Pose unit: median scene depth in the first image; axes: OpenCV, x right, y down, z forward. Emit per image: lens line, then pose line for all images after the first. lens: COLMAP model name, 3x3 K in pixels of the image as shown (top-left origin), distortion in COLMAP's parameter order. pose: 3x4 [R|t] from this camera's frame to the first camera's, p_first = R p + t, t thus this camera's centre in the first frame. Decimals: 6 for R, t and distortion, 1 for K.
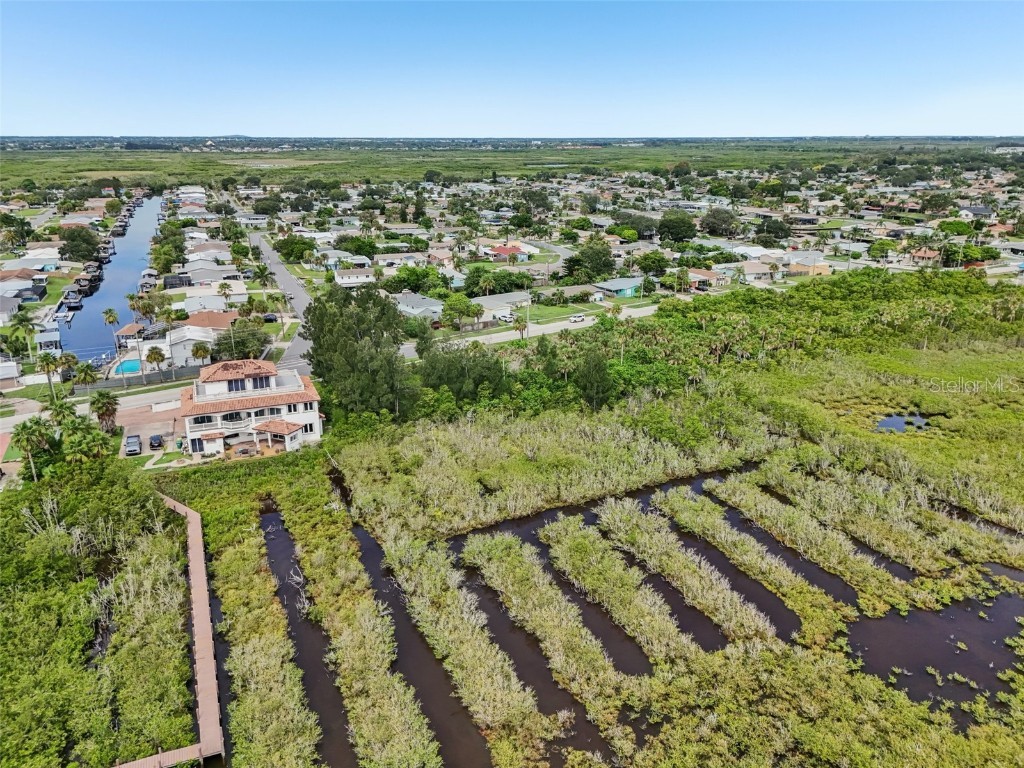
lens RADIAL K [[753.6, 0, 532.2], [0, 753.6, 386.0], [0, 0, 1]] dist [0.061789, -0.057296]
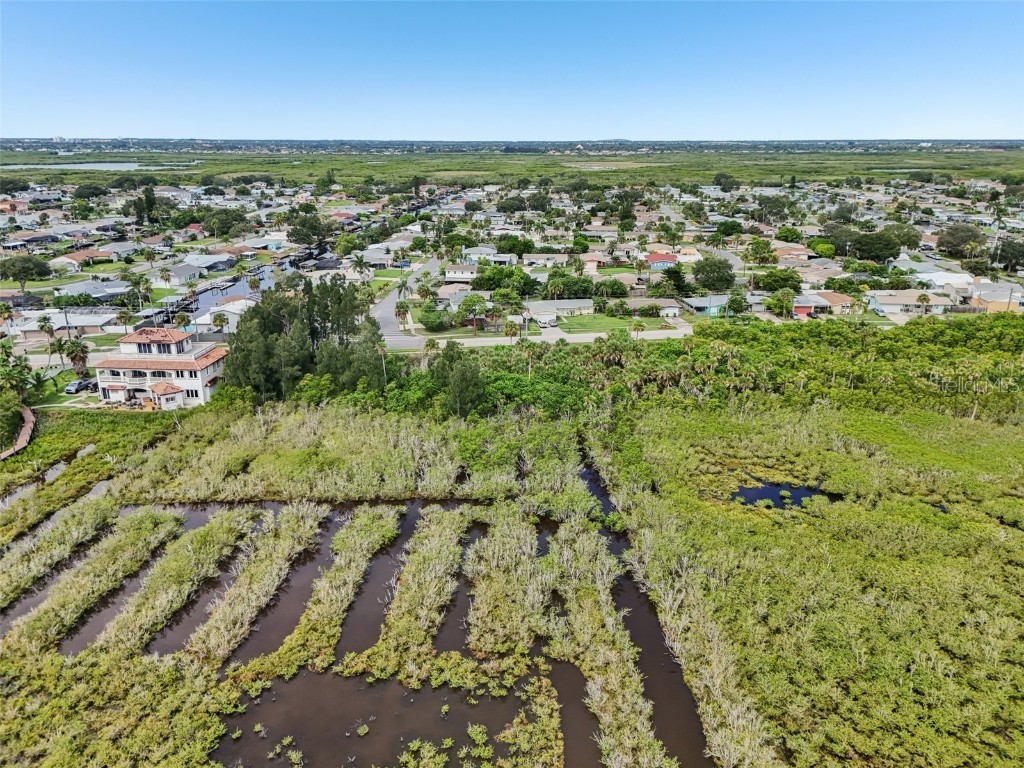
lens RADIAL K [[753.6, 0, 532.2], [0, 753.6, 386.0], [0, 0, 1]] dist [0.061789, -0.057296]
pose [[0.897465, 0.138050, -0.418926, 0.619771], [-0.139574, 0.989839, 0.027177, -0.056050], [0.418421, 0.034080, 0.907613, 0.171224]]
